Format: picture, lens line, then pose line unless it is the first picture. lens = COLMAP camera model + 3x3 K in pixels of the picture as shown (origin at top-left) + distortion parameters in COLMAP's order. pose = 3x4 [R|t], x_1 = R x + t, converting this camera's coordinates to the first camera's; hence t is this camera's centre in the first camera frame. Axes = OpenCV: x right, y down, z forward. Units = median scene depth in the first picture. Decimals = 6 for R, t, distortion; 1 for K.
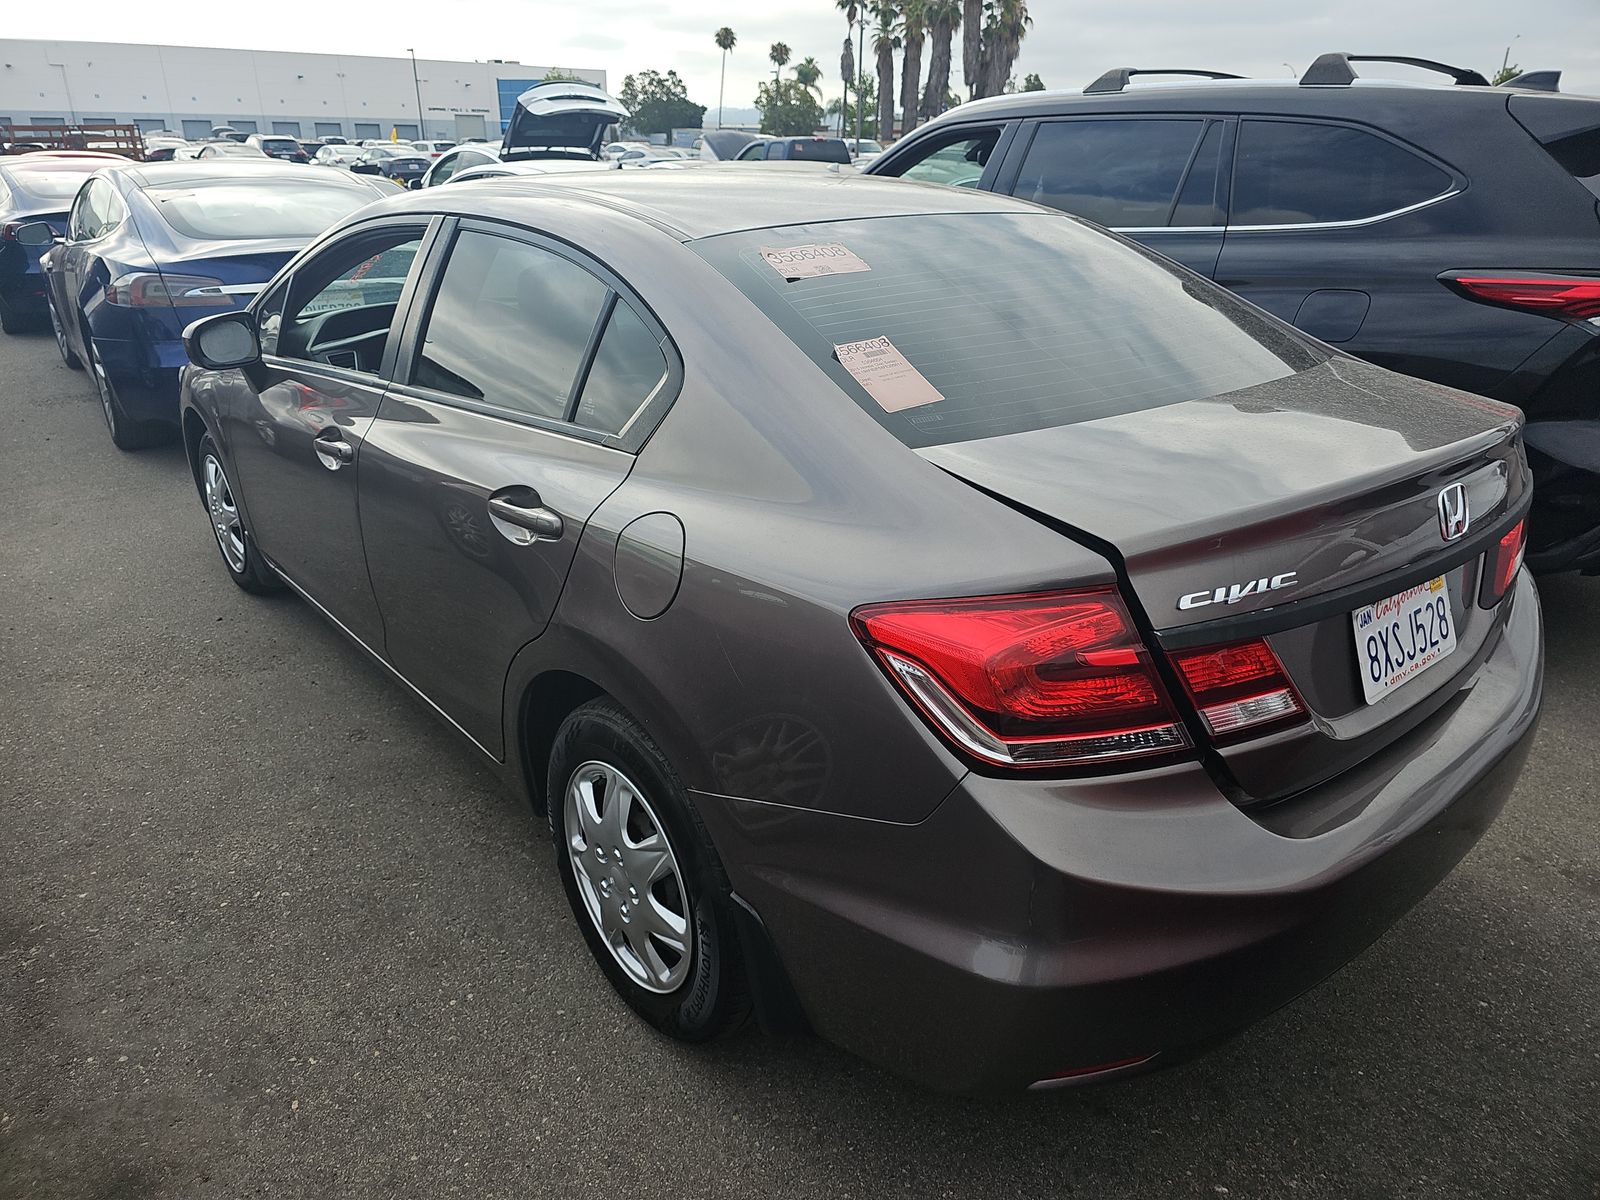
lens RADIAL K [[1078.2, 0, 793.7], [0, 1078.2, 604.0], [0, 0, 1]] dist [0.048218, -0.054439]
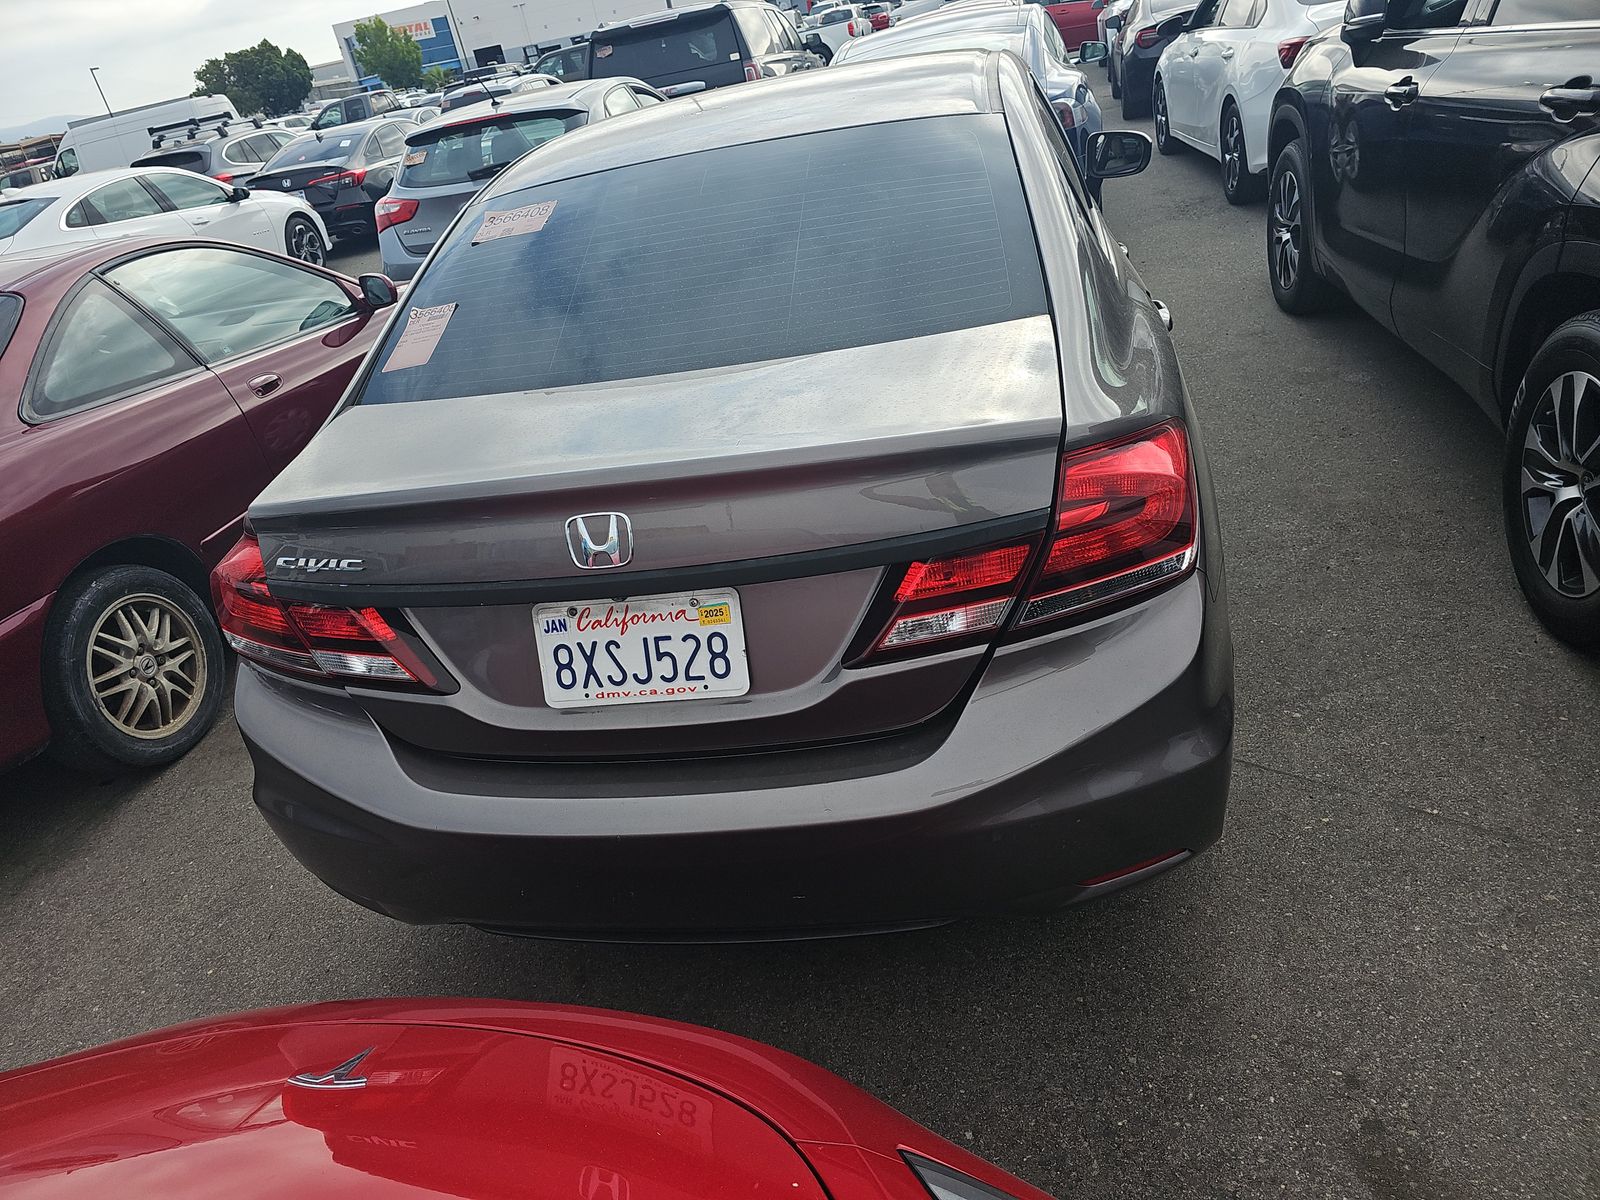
lens RADIAL K [[1078.2, 0, 793.7], [0, 1078.2, 604.0], [0, 0, 1]] dist [0.048218, -0.054439]
pose [[0.642398, 0.251308, -0.723995, 1.364789], [-0.118790, 0.965940, 0.229888, -0.258850], [0.757108, -0.061676, 0.650371, 0.502931]]
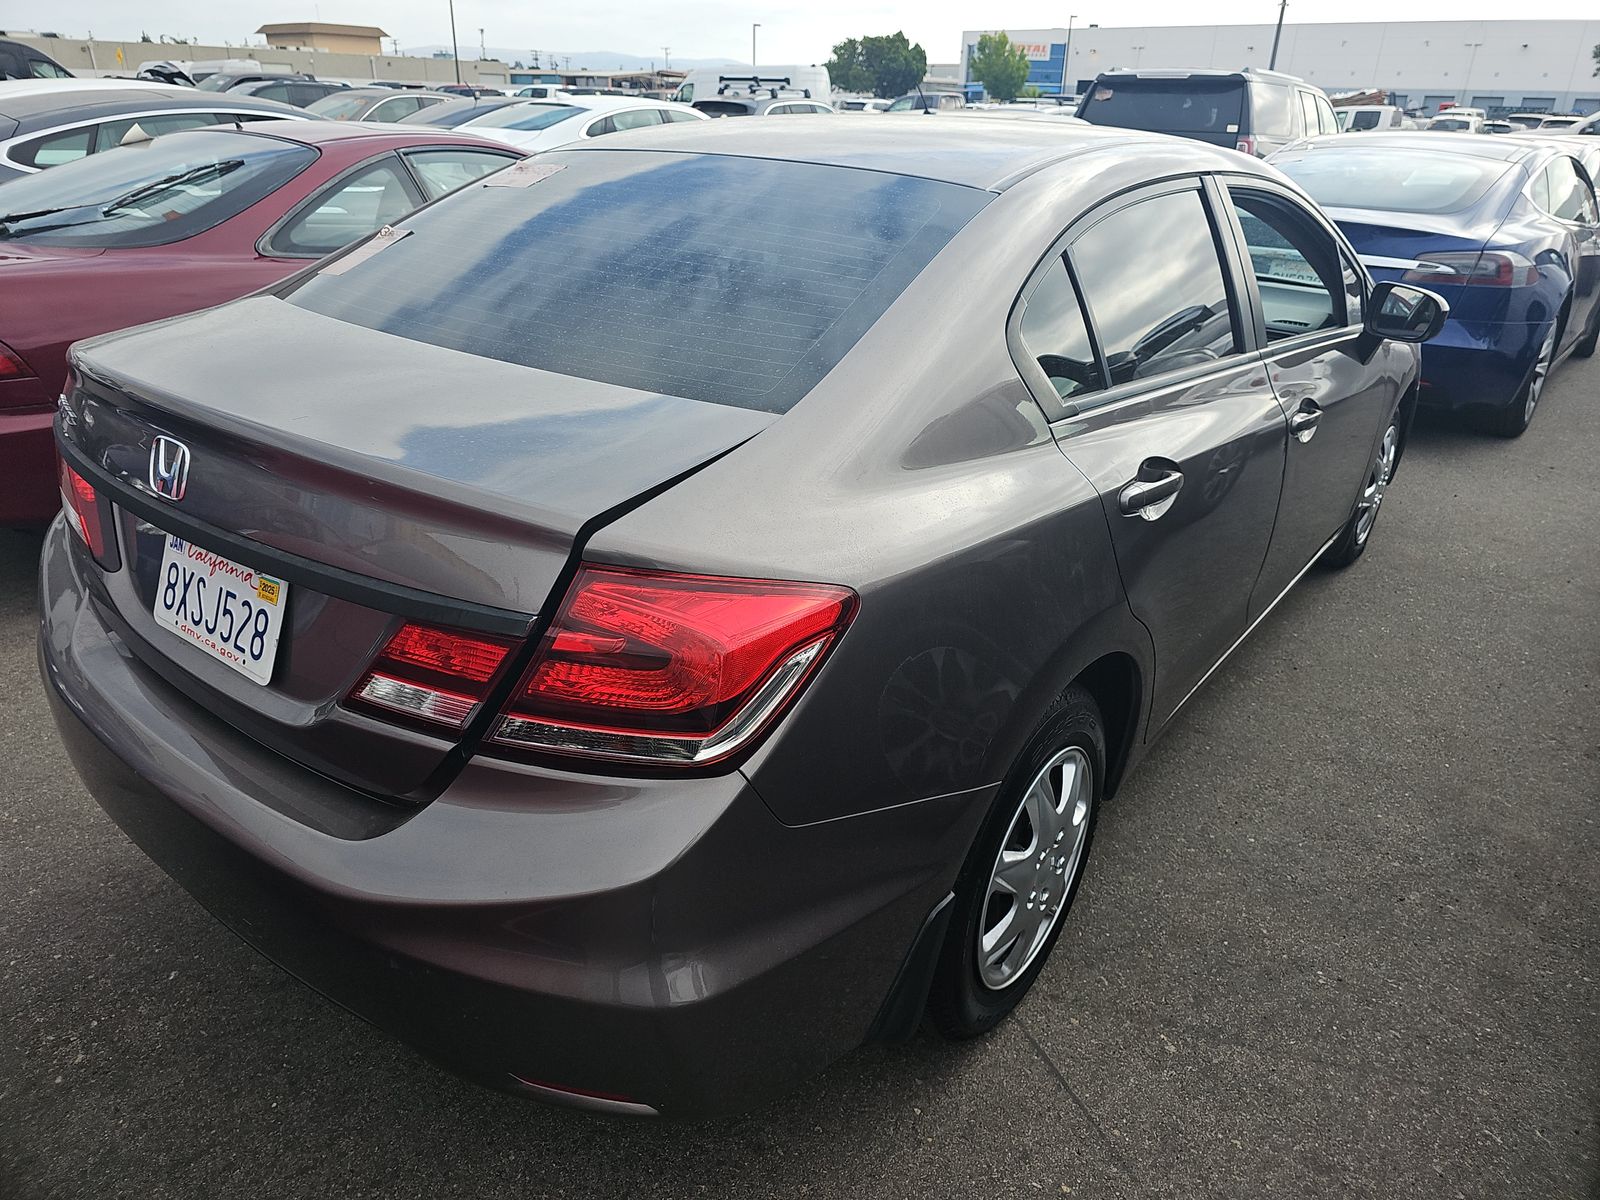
lens RADIAL K [[1076.9, 0, 807.9], [0, 1076.9, 583.5], [0, 0, 1]] dist [0.046571, -0.049130]
pose [[0.220777, 0.393358, -0.892484, 1.504433], [-0.398505, 0.871577, 0.285564, -0.449633], [0.890197, 0.292614, 0.349179, 1.149635]]
